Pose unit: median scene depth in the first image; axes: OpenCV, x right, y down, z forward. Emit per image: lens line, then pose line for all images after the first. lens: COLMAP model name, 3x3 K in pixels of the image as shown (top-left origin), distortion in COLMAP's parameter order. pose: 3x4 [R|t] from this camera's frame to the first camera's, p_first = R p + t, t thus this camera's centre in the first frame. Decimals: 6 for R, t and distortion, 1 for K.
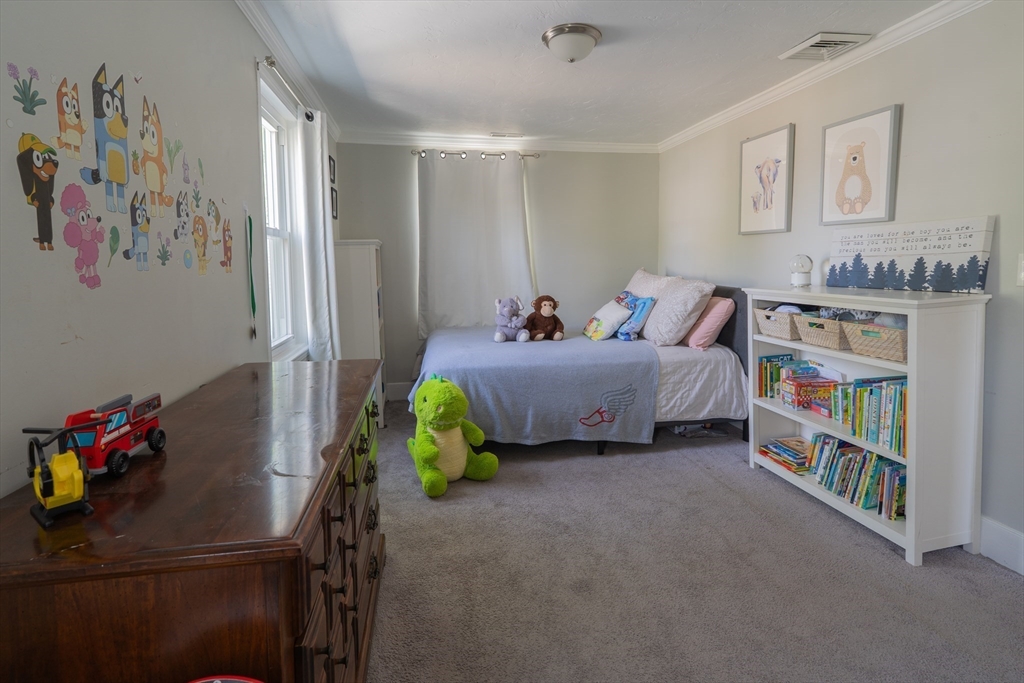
lens RADIAL K [[510.8, 0, 521.5], [0, 510.8, 305.9], [0, 0, 1]] dist [-0.002143, 0.000242]
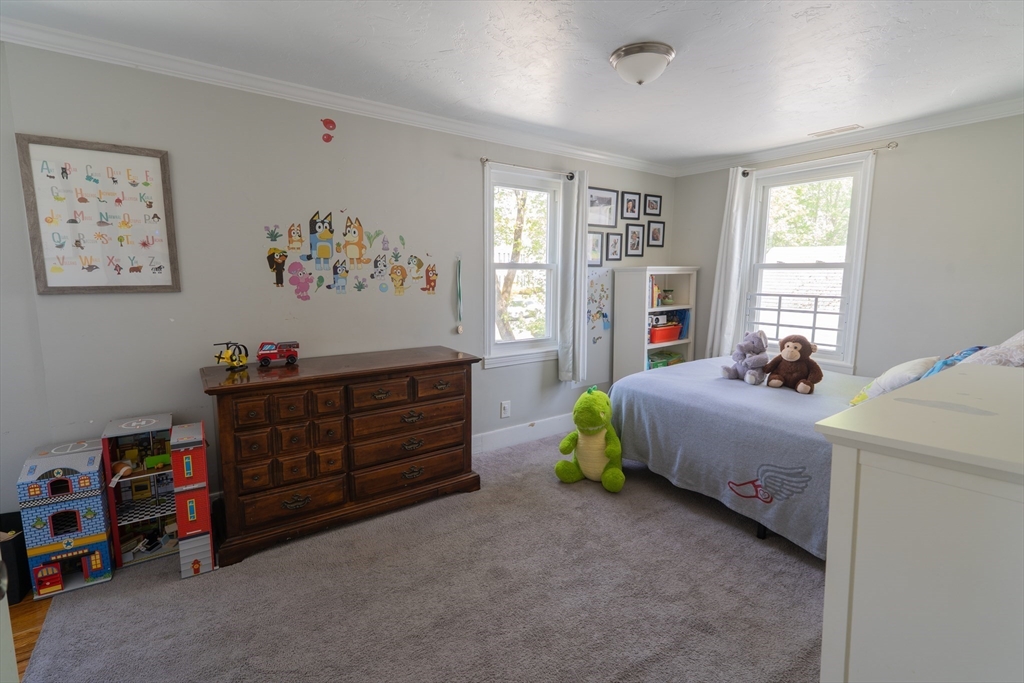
lens RADIAL K [[472.6, 0, 512.9], [0, 472.6, 336.7], [0, 0, 1]] dist [-0.004790, 0.000484]
pose [[0.409427, 0.131185, -0.902862, 1.502887], [-0.084946, 0.990791, 0.105440, -0.162257], [0.908380, 0.033525, 0.416801, 0.792144]]
